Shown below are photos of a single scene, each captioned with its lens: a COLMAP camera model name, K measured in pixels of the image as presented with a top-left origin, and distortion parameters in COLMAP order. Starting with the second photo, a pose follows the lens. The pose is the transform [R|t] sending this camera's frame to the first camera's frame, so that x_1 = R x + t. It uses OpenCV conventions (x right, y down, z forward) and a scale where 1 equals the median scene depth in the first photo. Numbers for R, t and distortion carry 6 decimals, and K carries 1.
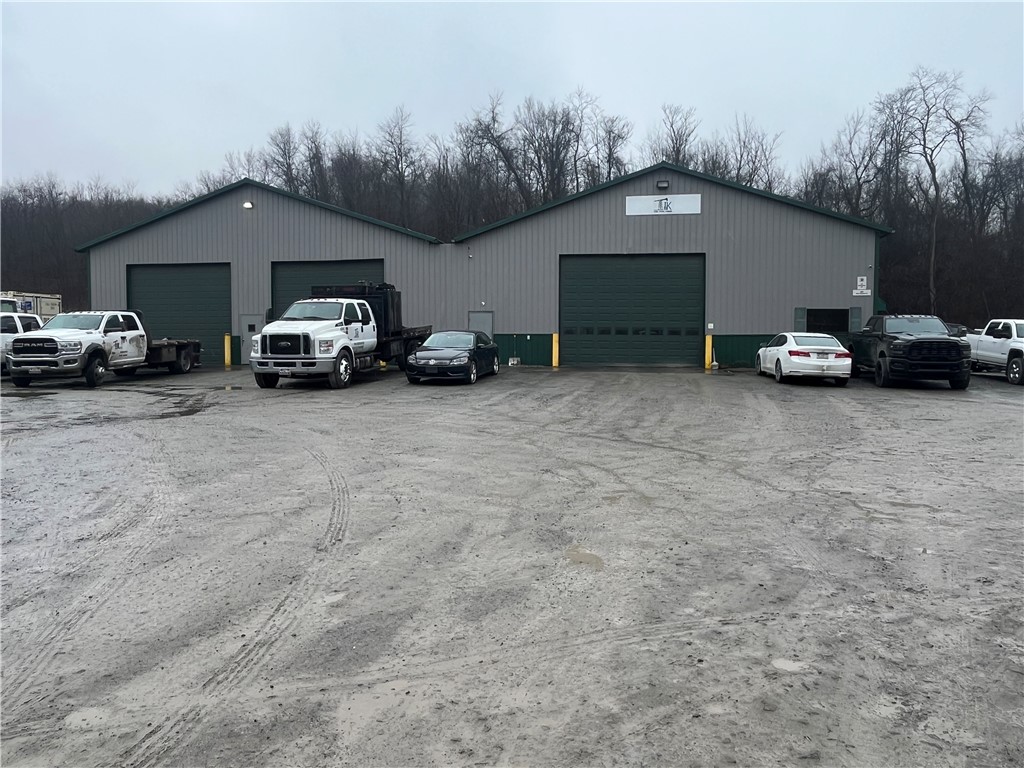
lens RADIAL K [[751.4, 0, 500.8], [0, 751.4, 376.9], [0, 0, 1]] dist [-0.000541, 0.000407]
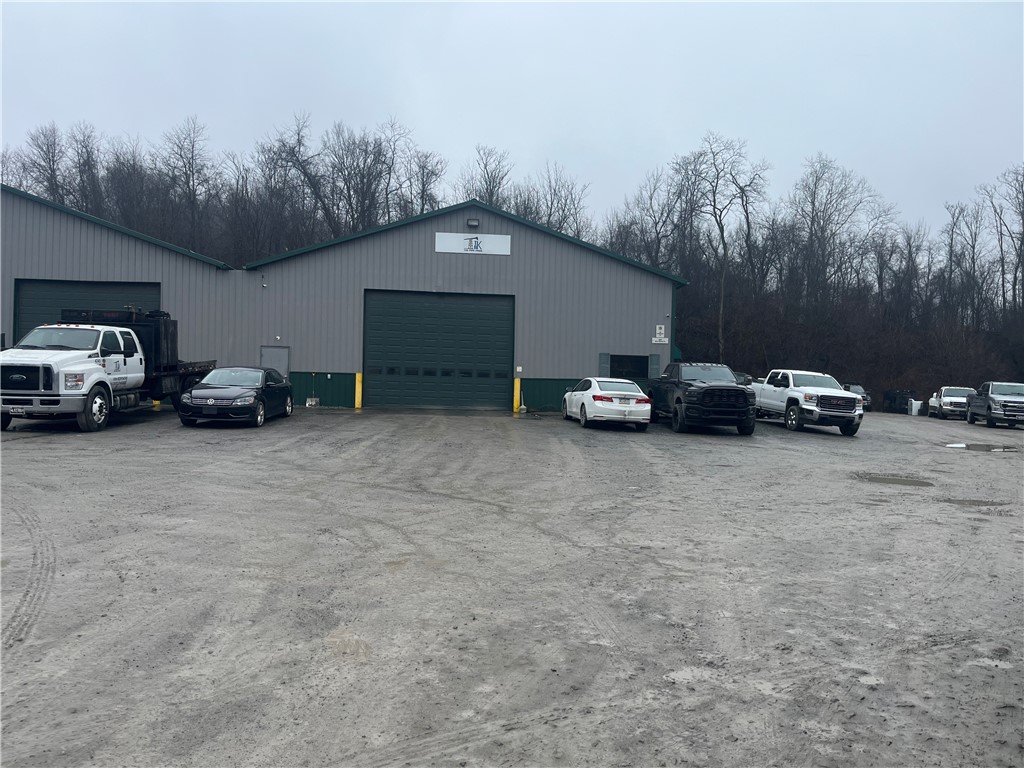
lens RADIAL K [[774.9, 0, 512.0], [0, 774.9, 384.0], [0, 0, 1]] dist [0.067097, -0.084791]
pose [[0.966427, 0.020685, 0.256108, 0.014037], [-0.009189, 0.998899, -0.046005, -0.001529], [-0.256778, 0.042107, 0.965553, 0.029735]]
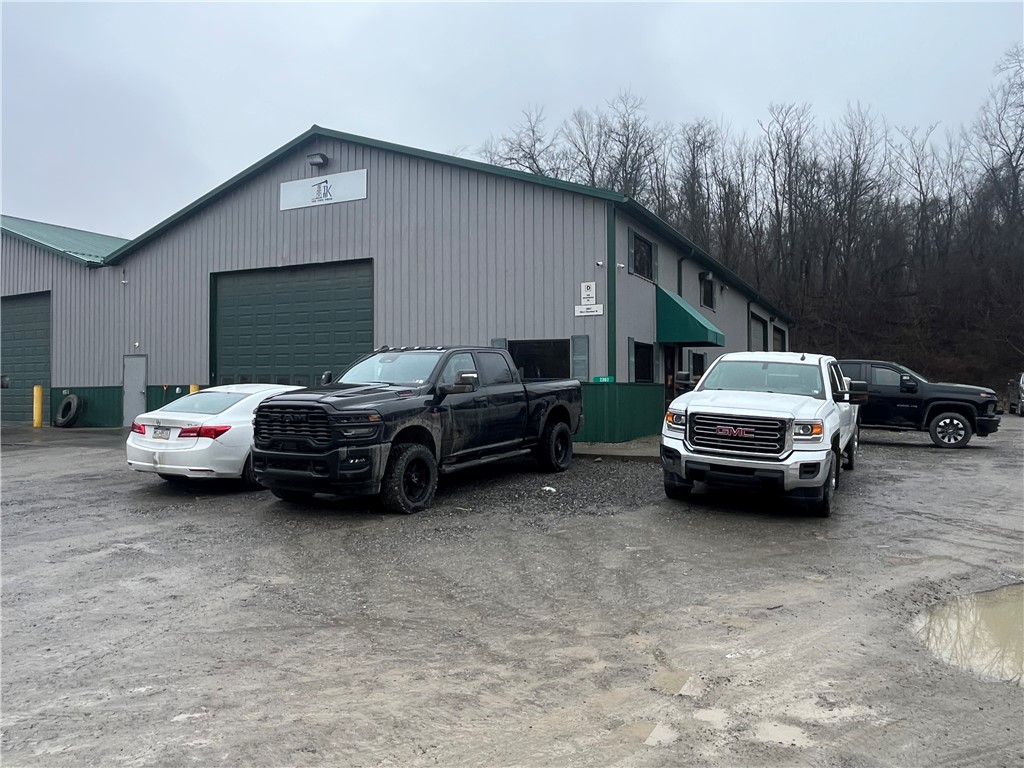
lens RADIAL K [[751.4, 0, 500.8], [0, 751.4, 376.9], [0, 0, 1]] dist [-0.000541, 0.000407]
pose [[0.957148, -0.009803, -0.289434, 0.784412], [-0.007010, 0.998350, -0.056996, -0.038060], [0.289515, 0.056583, 0.955500, 0.588183]]
